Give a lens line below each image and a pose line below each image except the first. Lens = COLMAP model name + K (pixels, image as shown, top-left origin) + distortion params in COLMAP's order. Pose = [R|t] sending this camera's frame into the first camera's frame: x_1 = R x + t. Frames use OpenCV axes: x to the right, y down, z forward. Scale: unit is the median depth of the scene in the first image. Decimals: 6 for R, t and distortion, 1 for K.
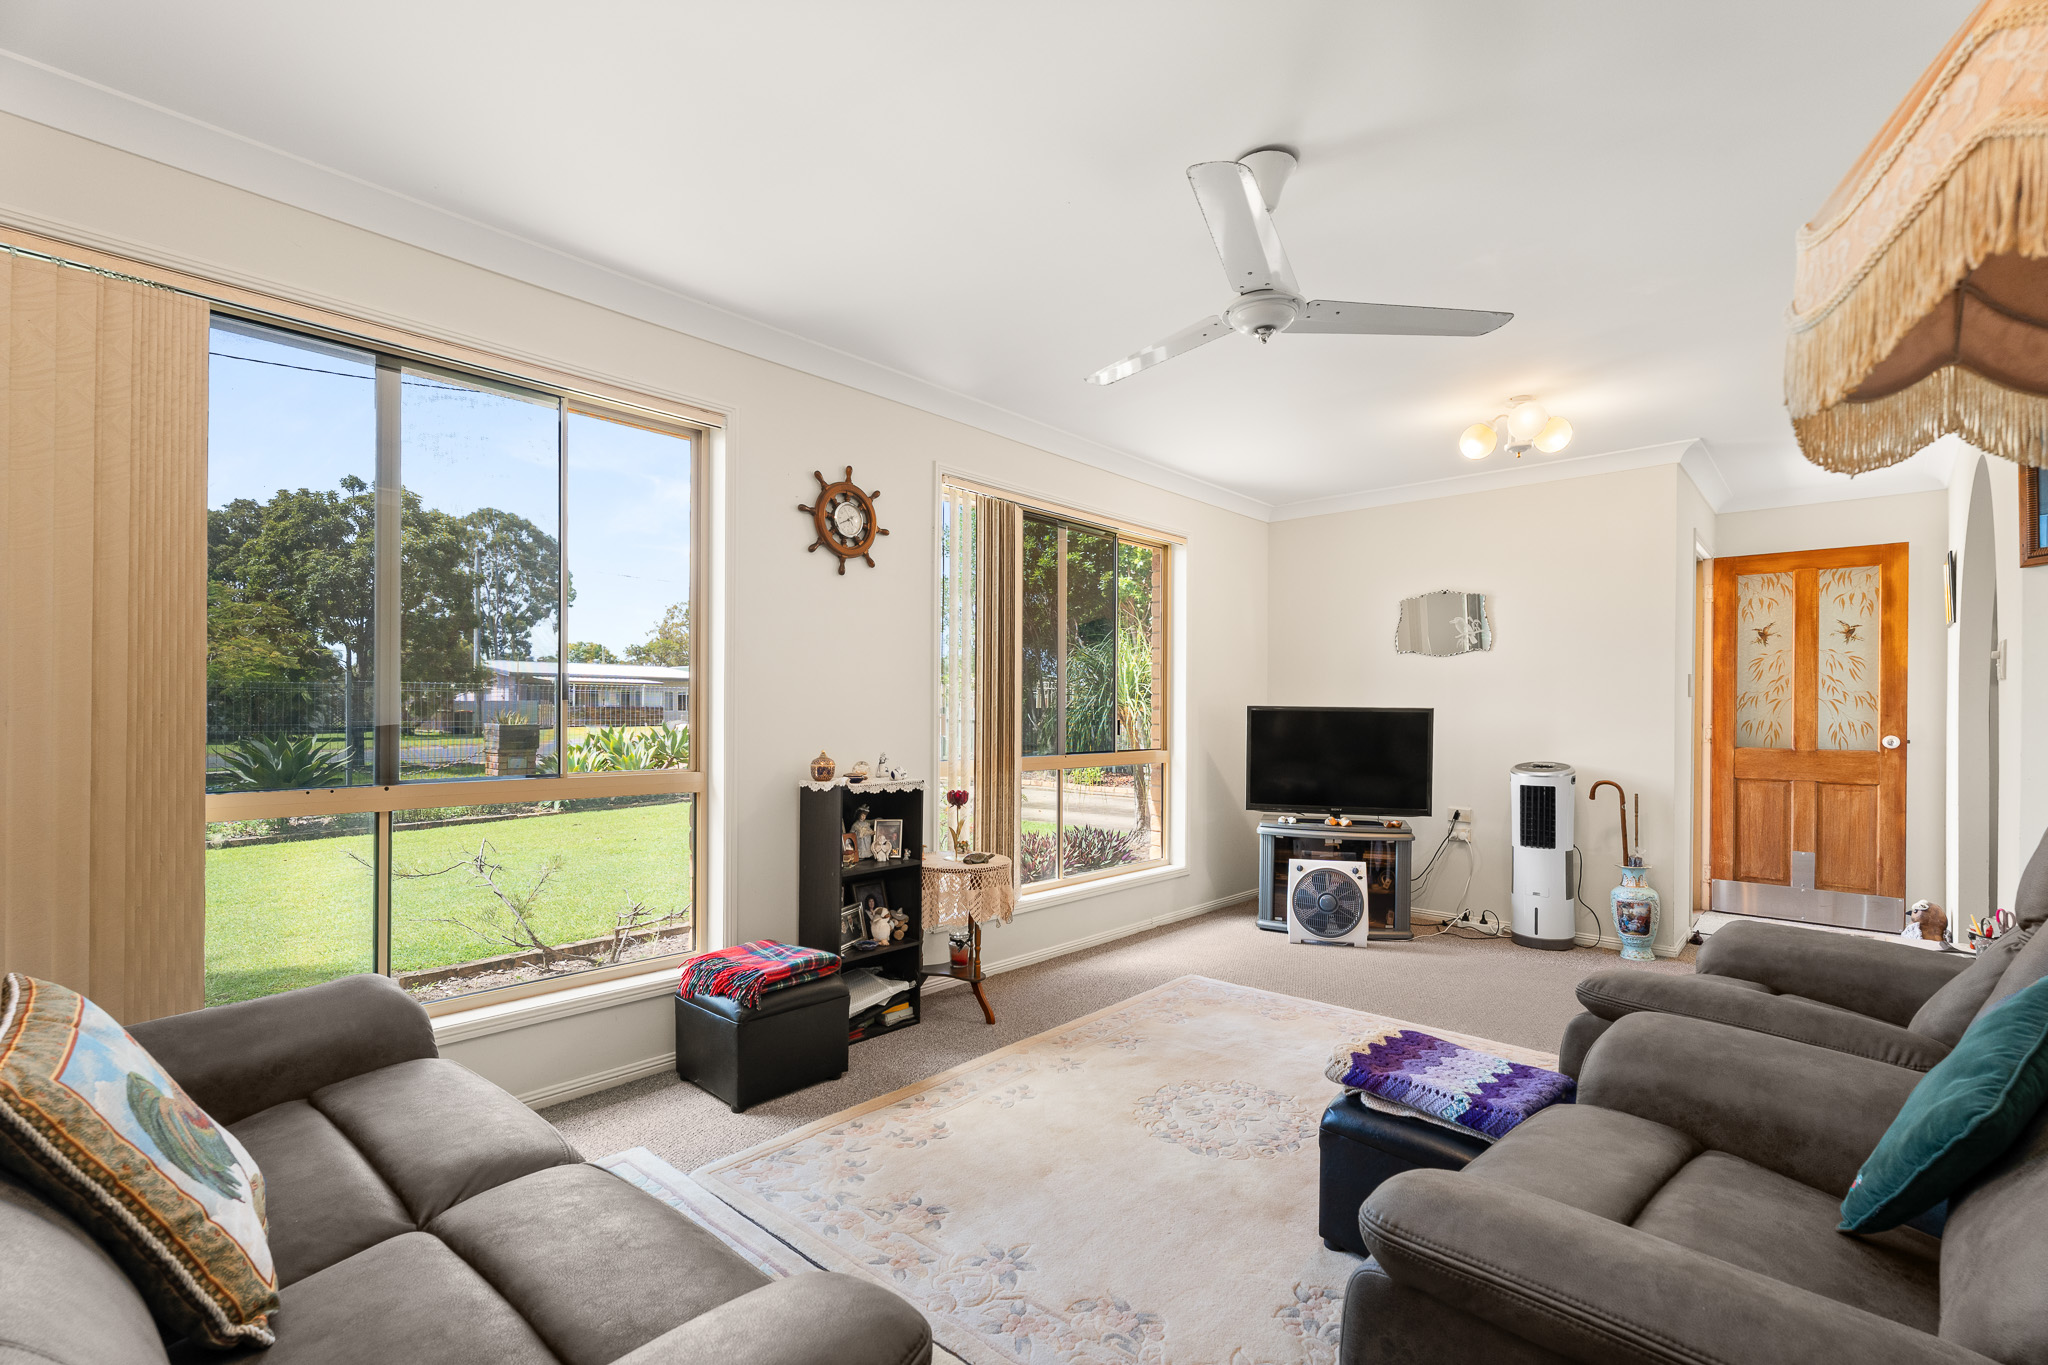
lens RADIAL K [[934.5, 0, 1028.9], [0, 934.5, 713.7], [0, 0, 1]] dist [0.001502, 0.000530]
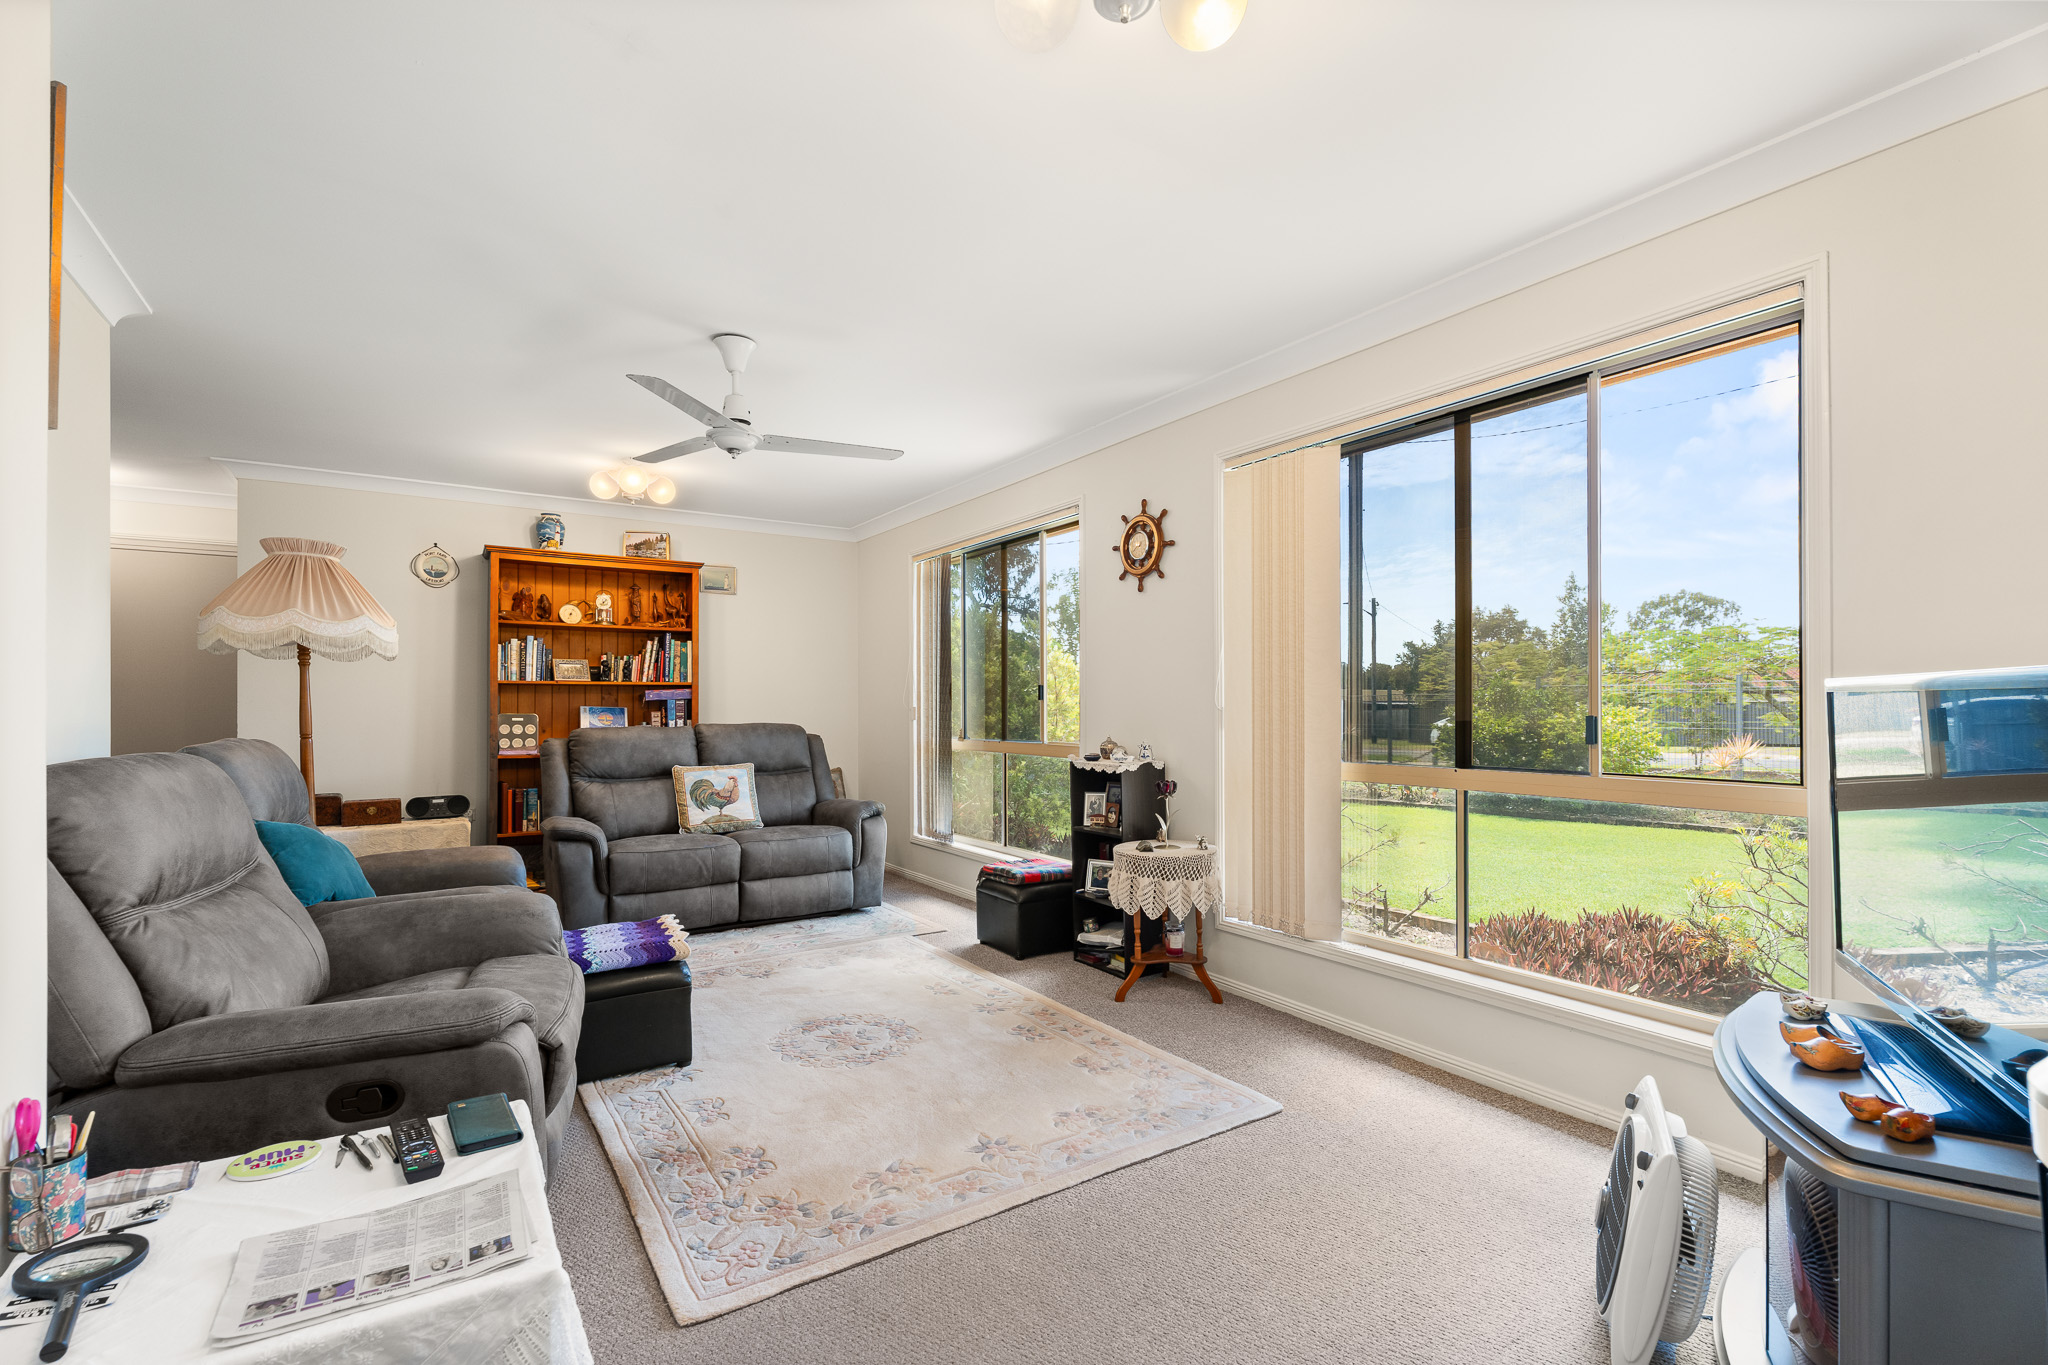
lens RADIAL K [[934.5, 0, 1014.0], [0, 934.5, 697.6], [0, 0, 1]] dist [0.001502, 0.000530]
pose [[-0.270064, -0.011515, -0.962774, 0.993113], [0.001508, 0.999922, -0.012382, 0.002422], [0.962841, -0.004796, -0.270025, 1.154549]]
